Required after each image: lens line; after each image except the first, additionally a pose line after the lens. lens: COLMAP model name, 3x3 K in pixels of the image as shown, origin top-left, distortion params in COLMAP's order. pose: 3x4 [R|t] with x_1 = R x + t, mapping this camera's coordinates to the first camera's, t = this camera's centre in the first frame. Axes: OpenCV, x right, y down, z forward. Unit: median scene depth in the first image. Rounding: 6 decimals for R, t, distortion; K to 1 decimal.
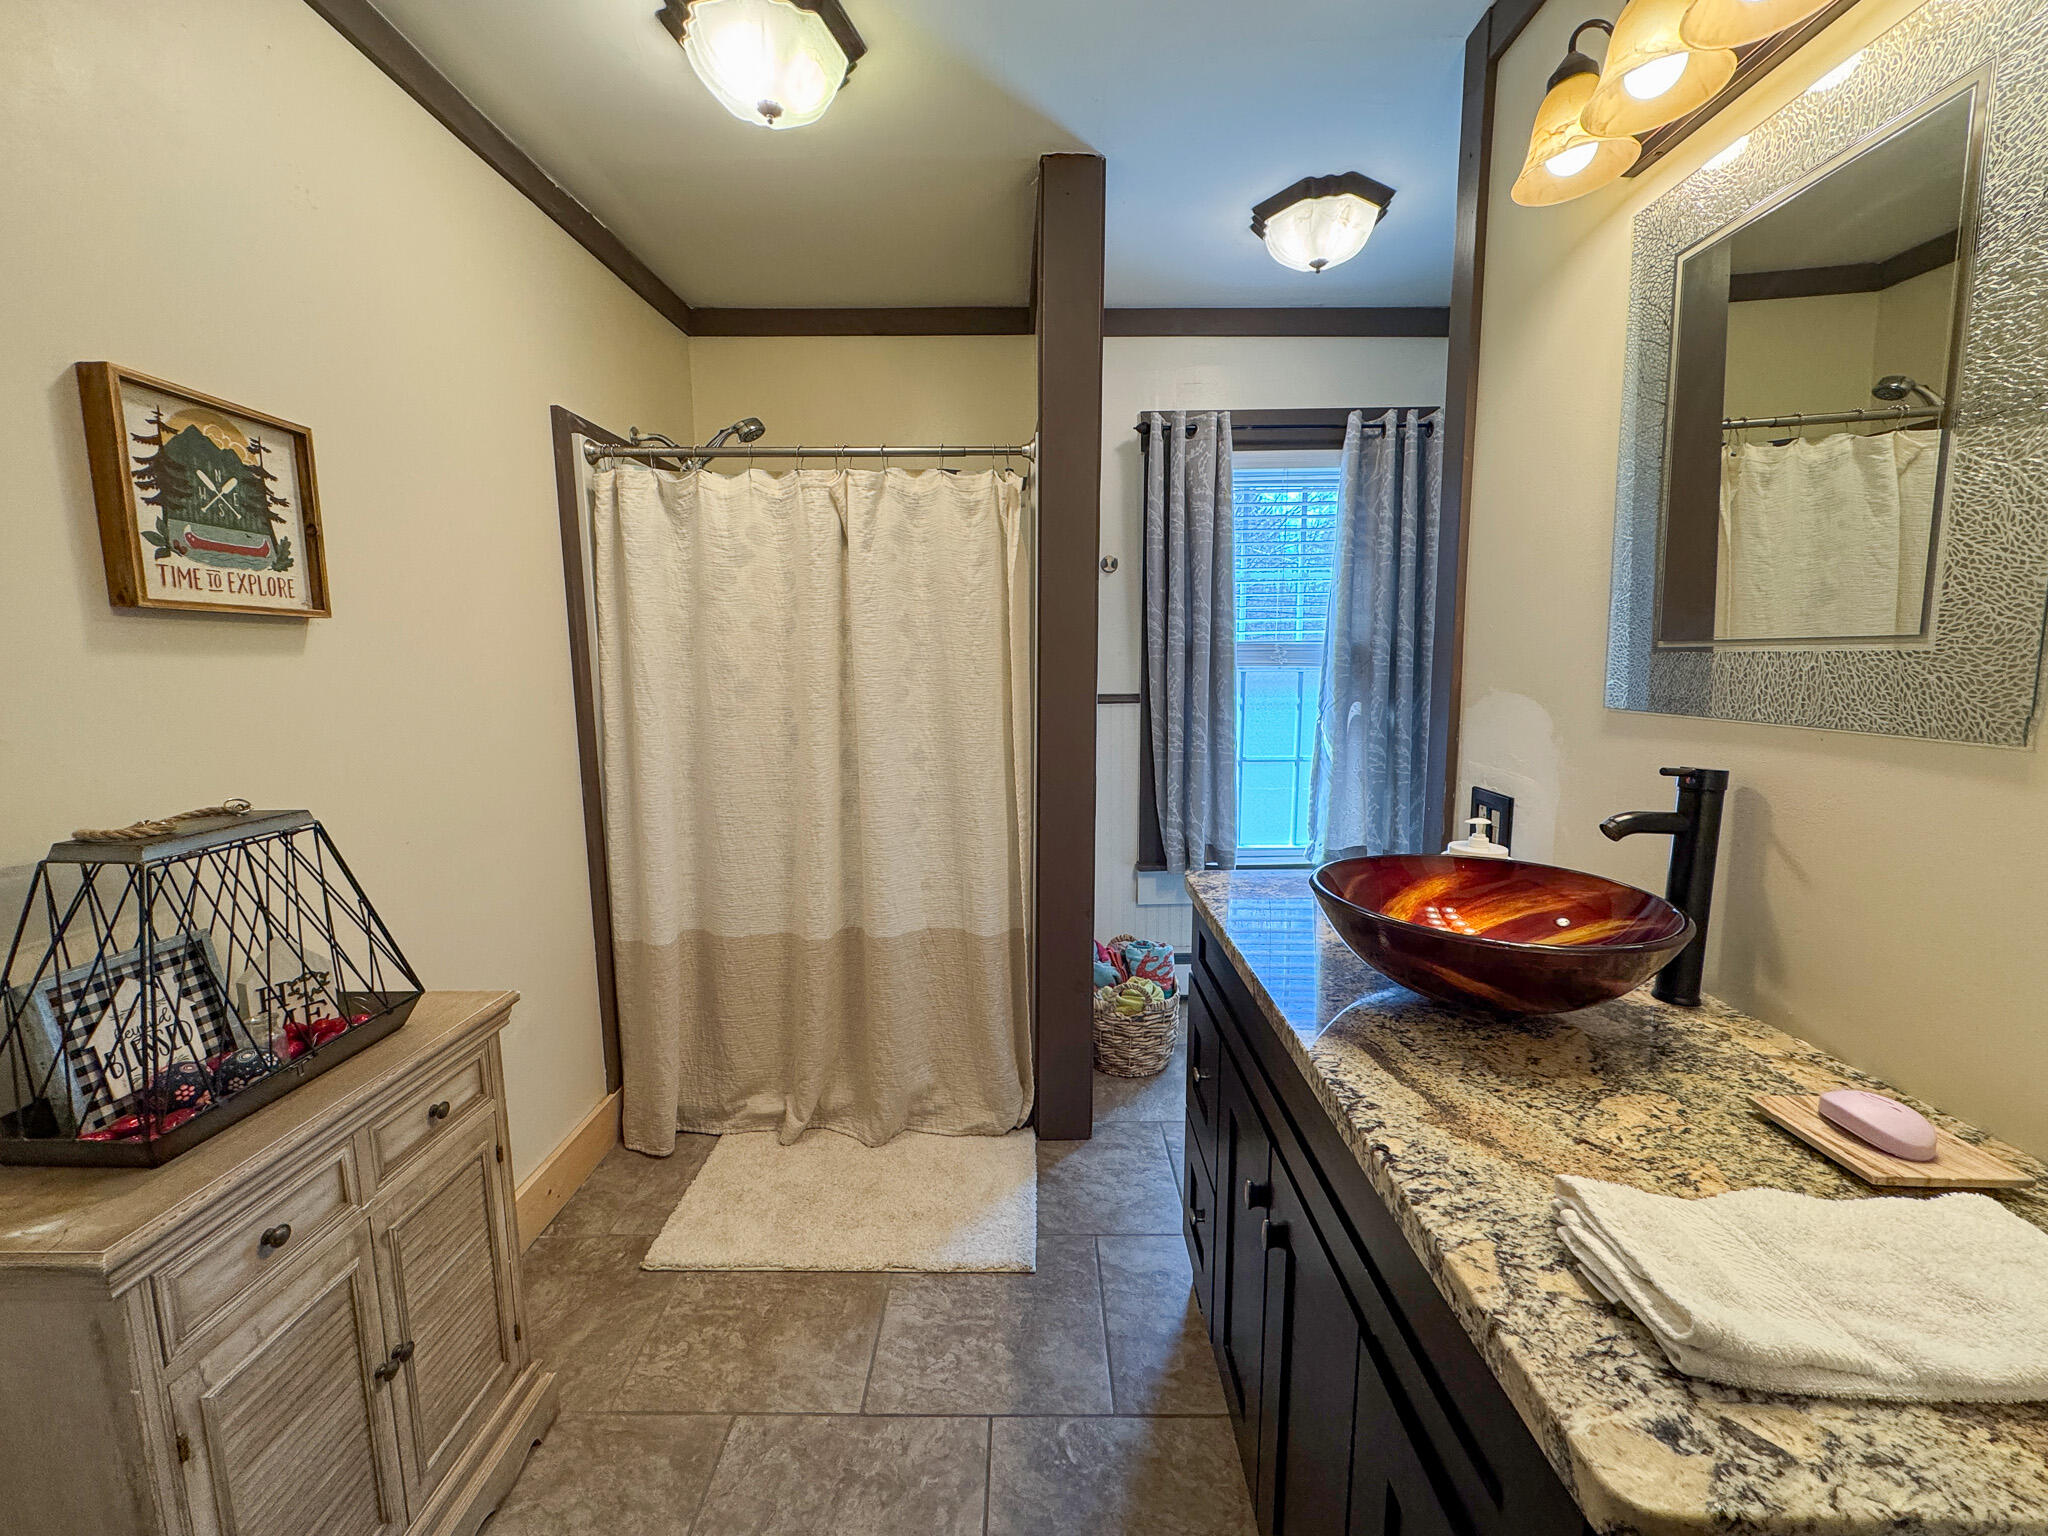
lens RADIAL K [[827.0, 0, 1027.6], [0, 827.0, 763.5], [0, 0, 1]] dist [0.001018, -0.000203]
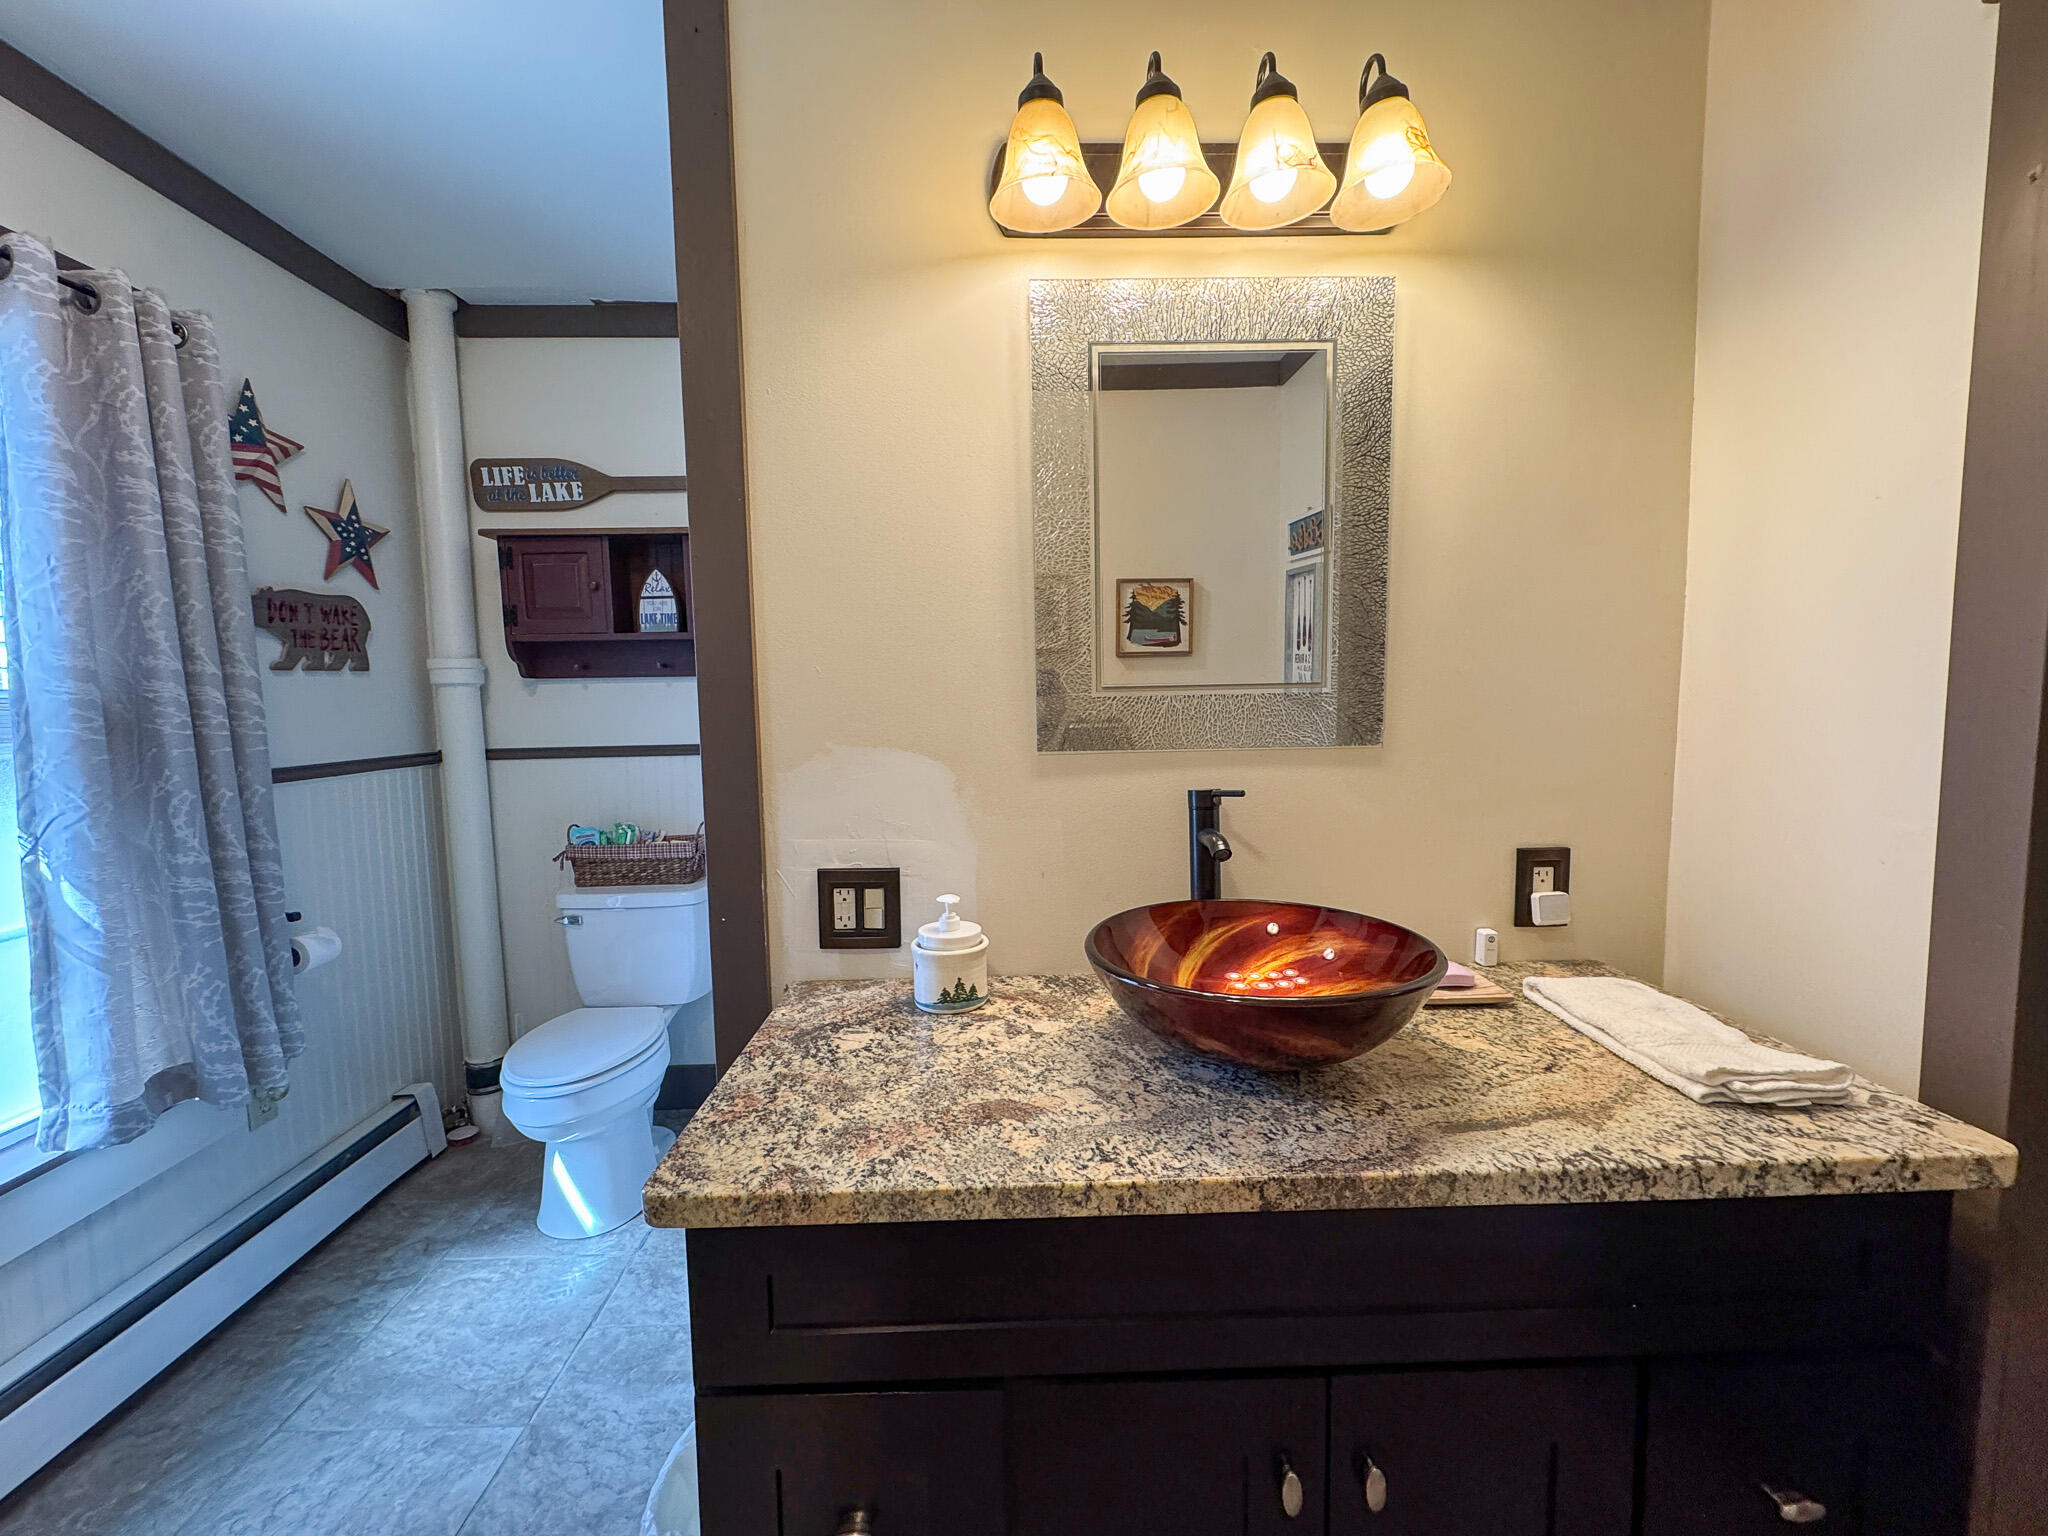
lens RADIAL K [[827.0, 0, 1027.6], [0, 827.0, 763.5], [0, 0, 1]] dist [0.001018, -0.000203]
pose [[-0.033286, -0.074483, 0.996667, -0.459917], [0.147579, 0.985921, 0.078609, -0.194373], [-0.988490, 0.149703, -0.021825, 1.493078]]
